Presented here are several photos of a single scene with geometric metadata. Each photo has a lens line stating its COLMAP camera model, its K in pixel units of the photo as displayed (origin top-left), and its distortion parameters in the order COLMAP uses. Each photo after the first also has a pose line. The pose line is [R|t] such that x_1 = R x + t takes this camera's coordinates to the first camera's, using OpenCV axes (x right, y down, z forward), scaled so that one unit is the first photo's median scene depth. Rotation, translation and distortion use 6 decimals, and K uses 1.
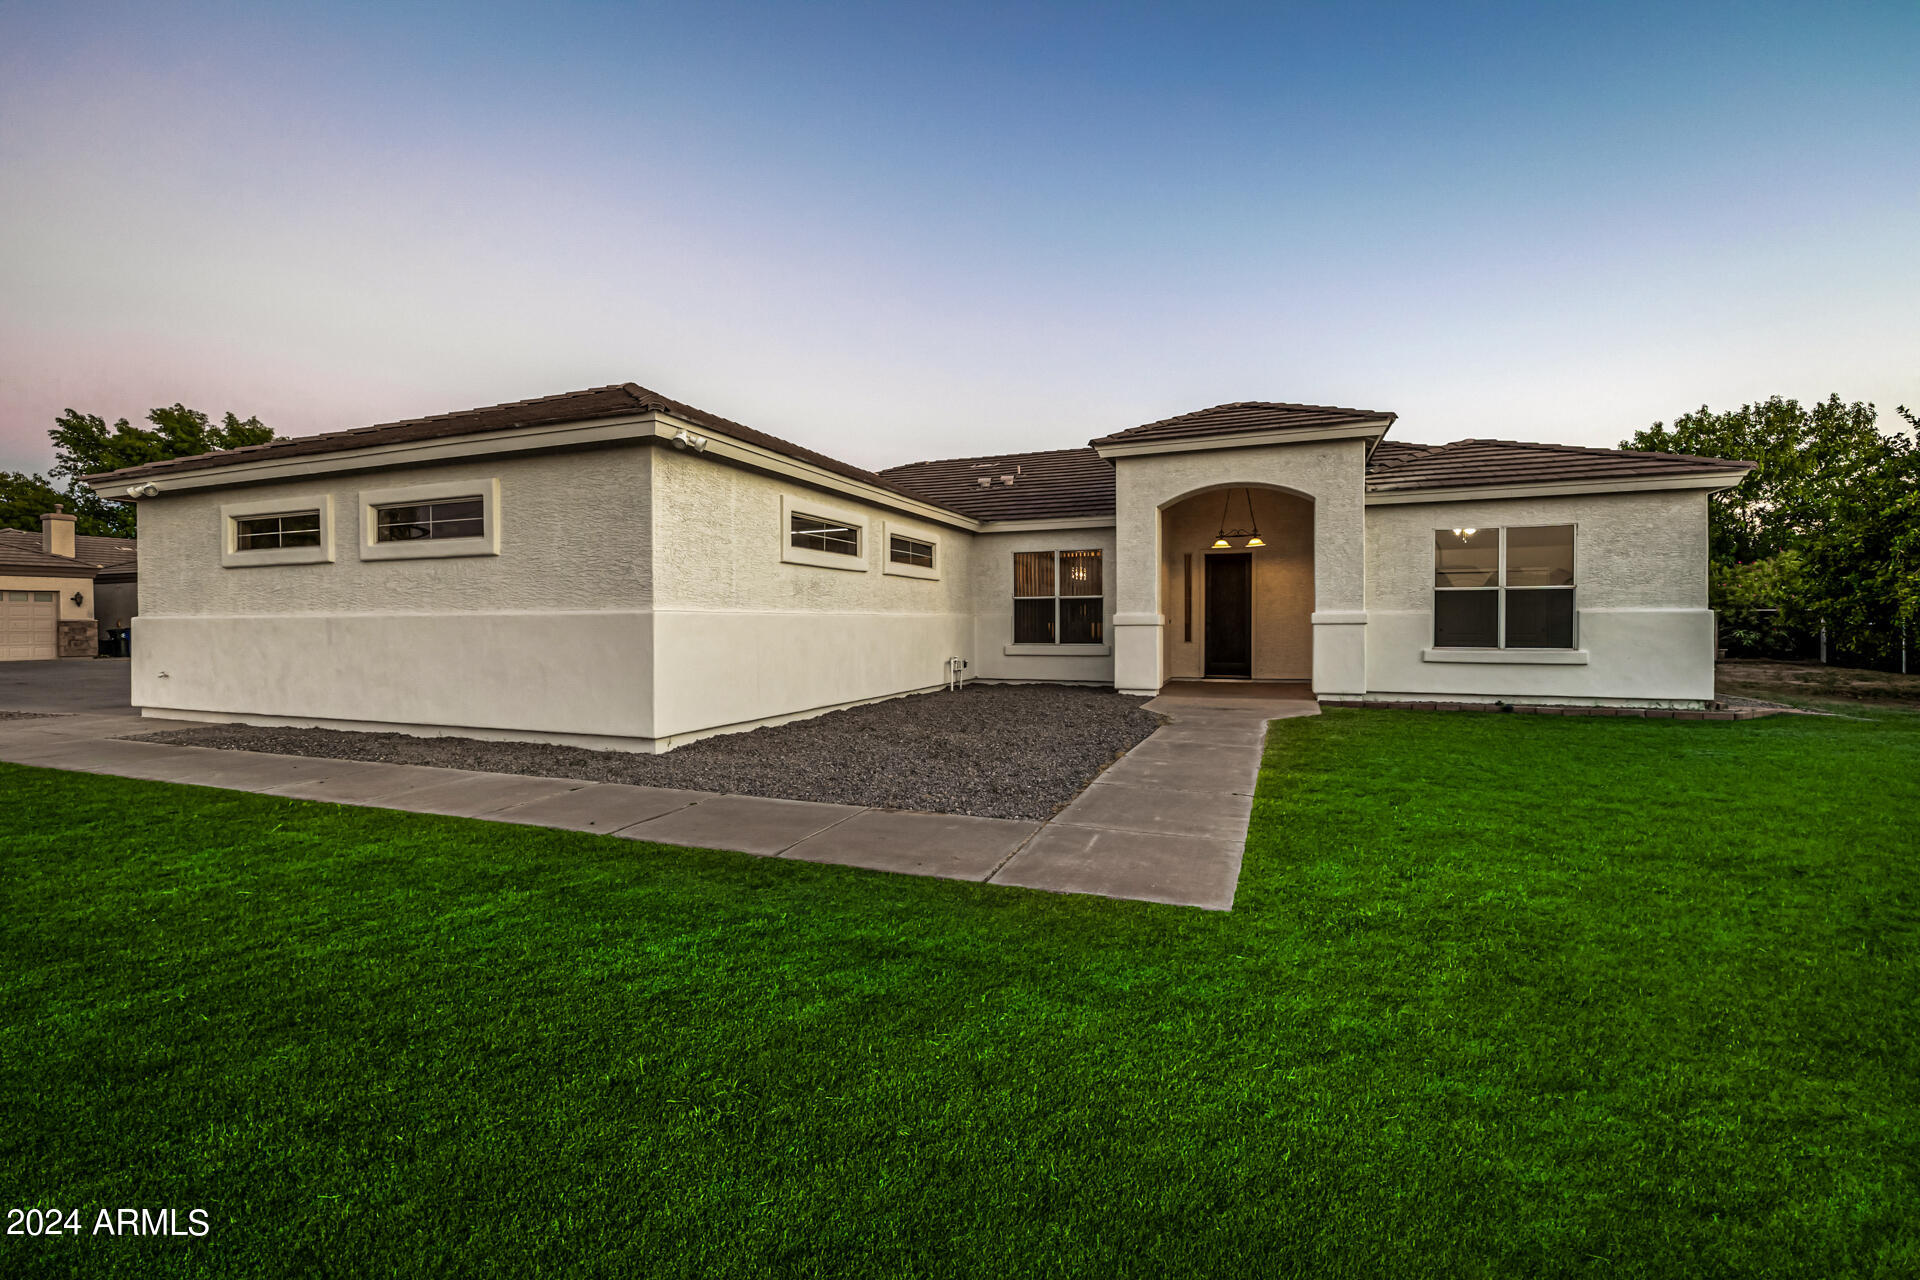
lens RADIAL K [[808.2, 0, 952.5], [0, 808.2, 632.2], [0, 0, 1]] dist [0.002093, -0.000035]
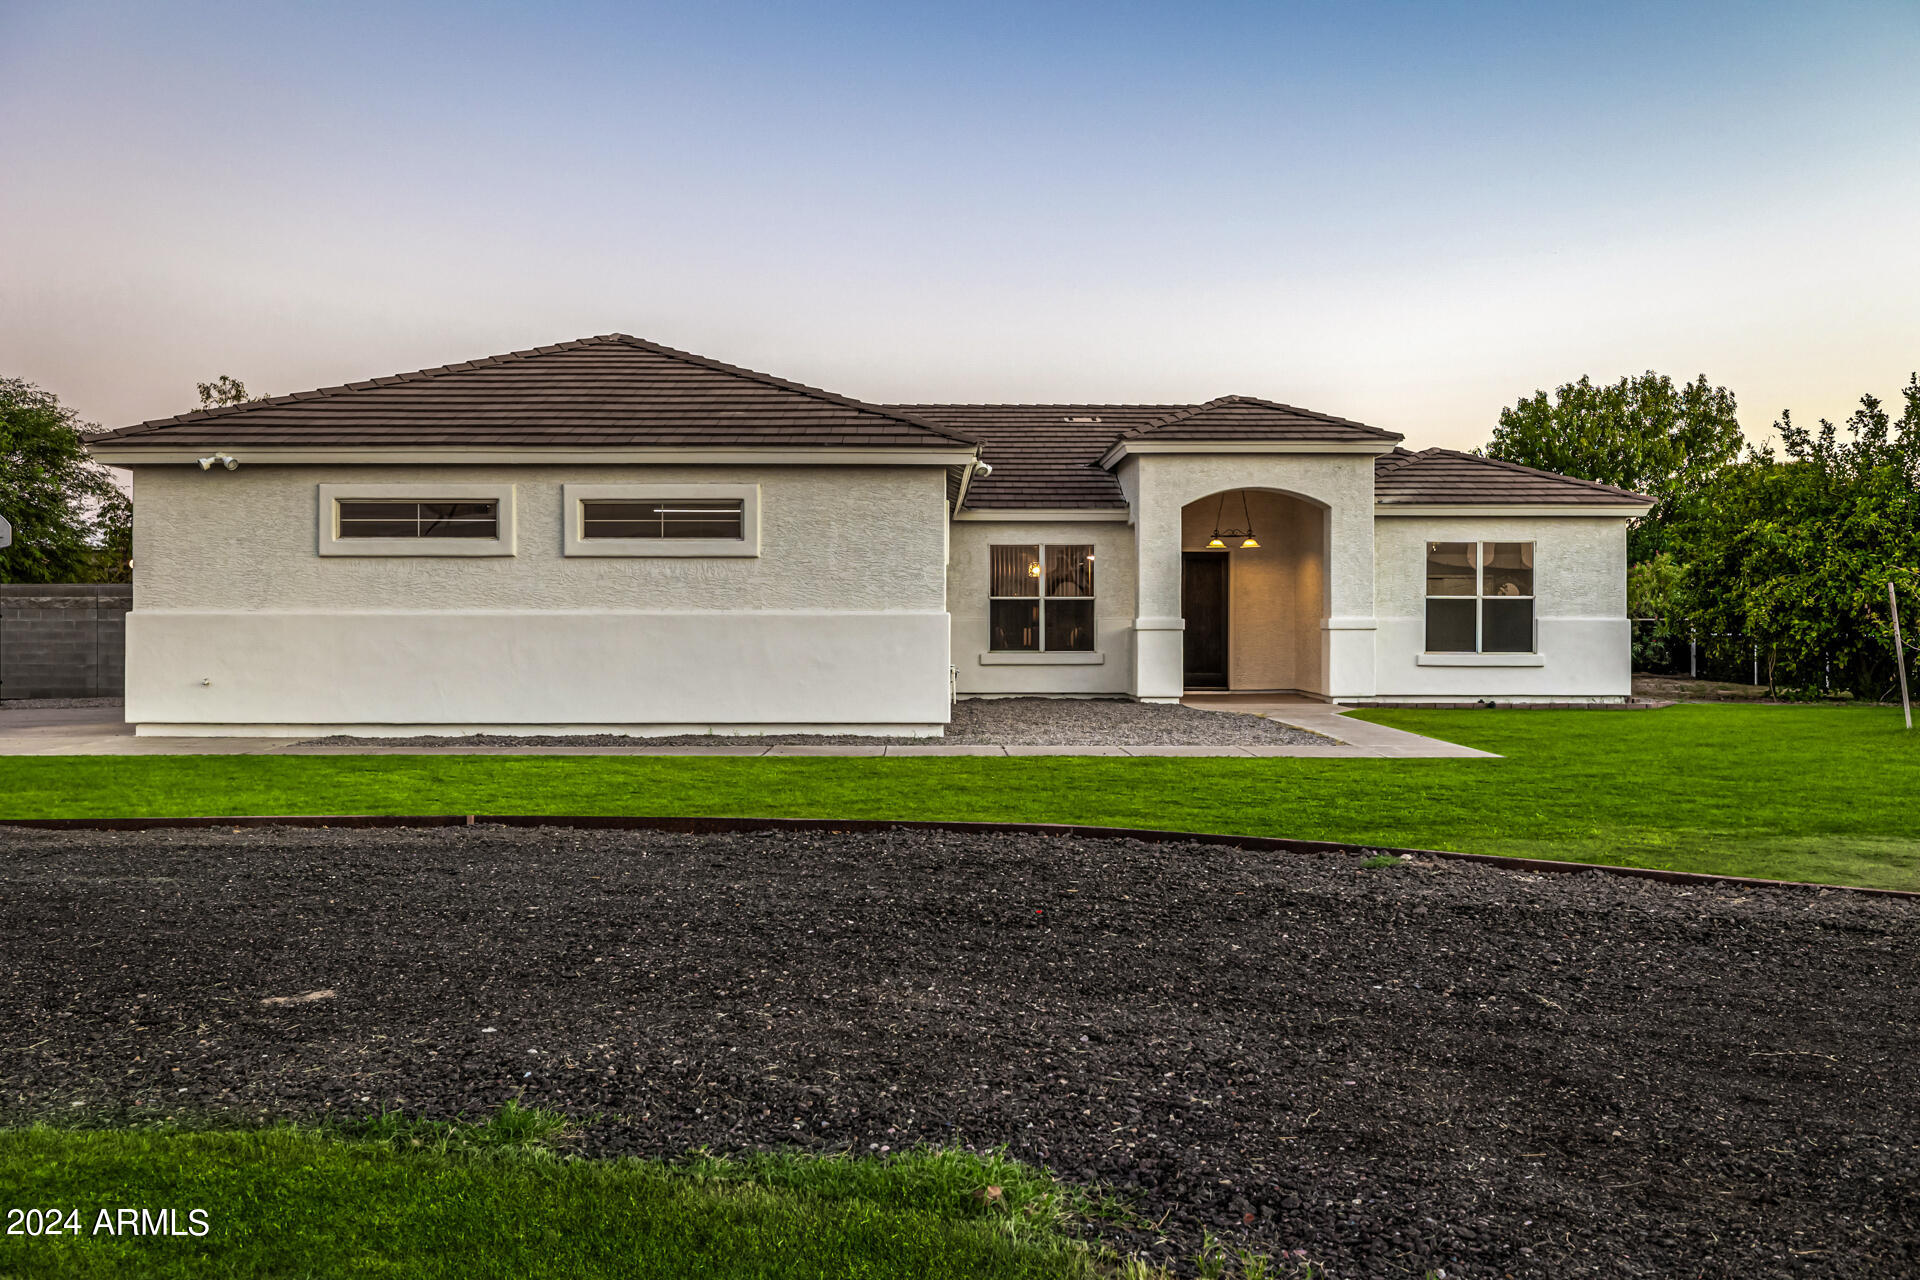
lens RADIAL K [[1585.2, 0, 925.7], [0, 1585.2, 663.6], [0, 0, 1]] dist [0.003233, -0.003193]
pose [[0.929713, -0.002050, 0.368279, -0.784256], [-0.000612, 0.999975, 0.007113, 0.019665], [-0.368285, -0.006839, 0.929688, -0.697852]]
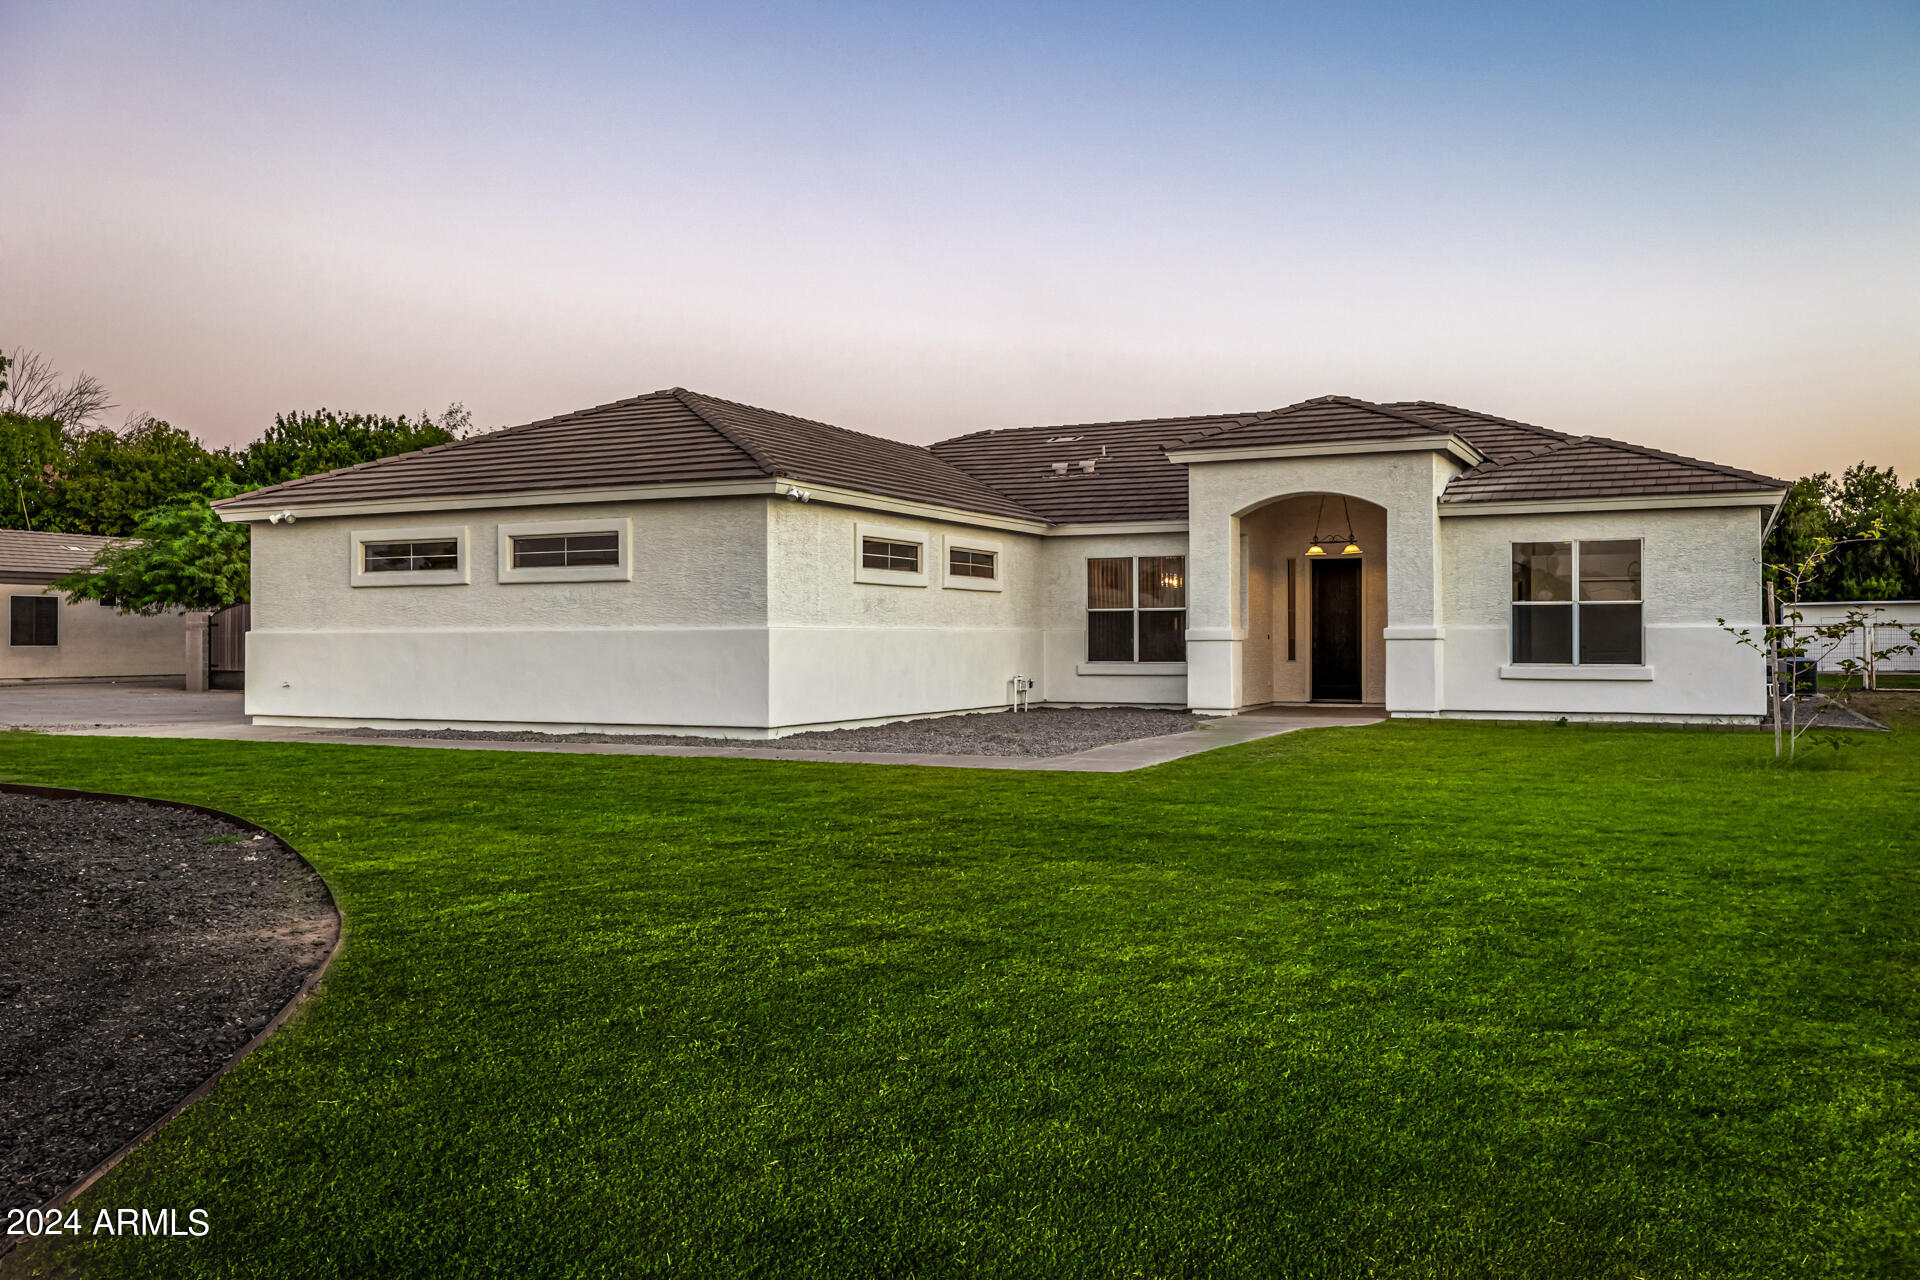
lens RADIAL K [[1585.2, 0, 939.5], [0, 1585.2, 638.5], [0, 0, 1]] dist [0.003233, -0.003193]
pose [[0.997350, 0.001129, -0.072738, 0.051708], [-0.002157, 0.999899, -0.014058, 0.016661], [0.072715, 0.014177, 0.997252, -0.939075]]
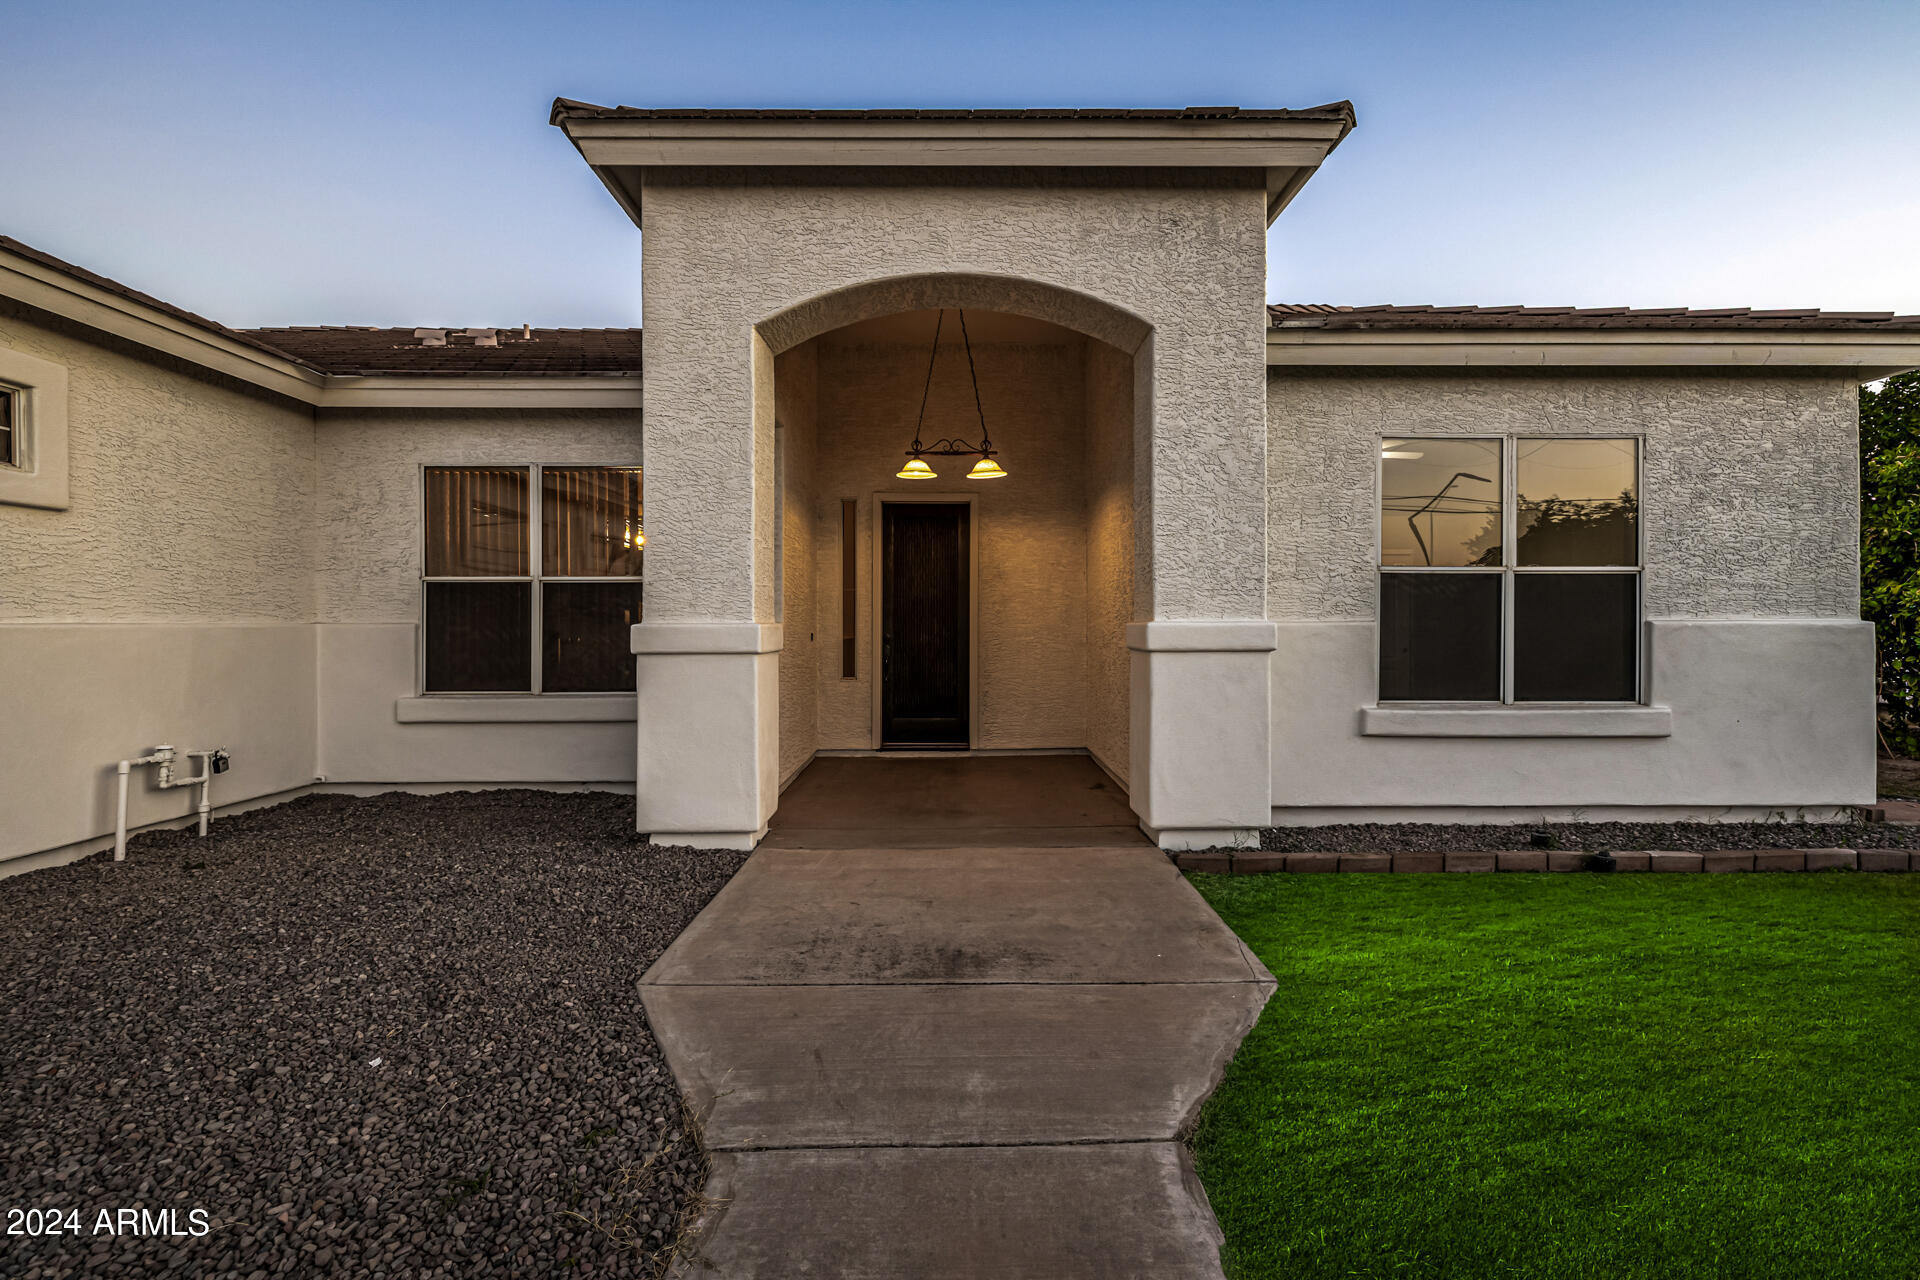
lens RADIAL K [[808.2, 0, 952.6], [0, 808.2, 632.6], [0, 0, 1]] dist [0.002093, -0.000035]
pose [[0.924895, 0.000160, 0.380222, 0.212445], [0.001785, 0.999987, -0.004763, -0.017399], [-0.380218, 0.005084, 0.924883, 0.681044]]
